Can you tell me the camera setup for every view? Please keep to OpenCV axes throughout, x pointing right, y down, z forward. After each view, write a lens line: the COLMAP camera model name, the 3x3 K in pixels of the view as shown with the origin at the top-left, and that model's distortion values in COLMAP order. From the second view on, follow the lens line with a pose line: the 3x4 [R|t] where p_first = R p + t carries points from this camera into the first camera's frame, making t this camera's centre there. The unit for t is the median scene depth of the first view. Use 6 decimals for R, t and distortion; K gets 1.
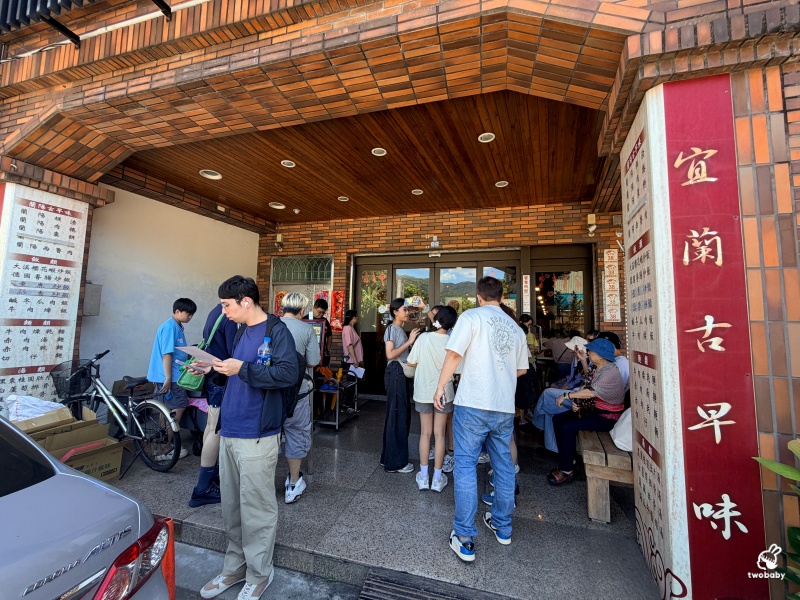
lens RADIAL K [[323.0, 0, 400.0], [0, 323.0, 300.0], [0, 0, 1]] dist [0.000188, 0.000021]
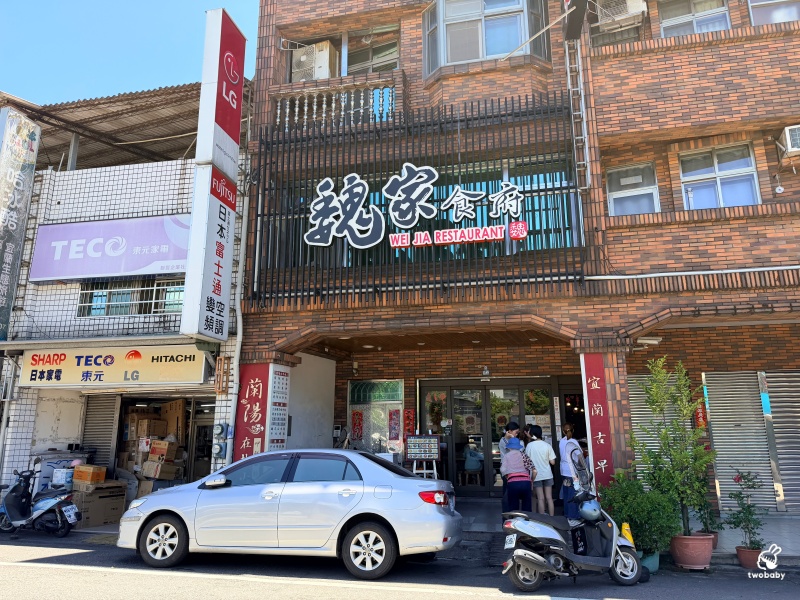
lens RADIAL K [[563.8, 0, 400.0], [0, 563.8, 300.0], [0, 0, 1]] dist [0.063815, -0.000155]
pose [[0.998446, -0.009387, 0.054929, -1.234562], [0.018043, 0.987067, -0.159288, -0.356412], [-0.052723, 0.160032, 0.985703, -4.380177]]
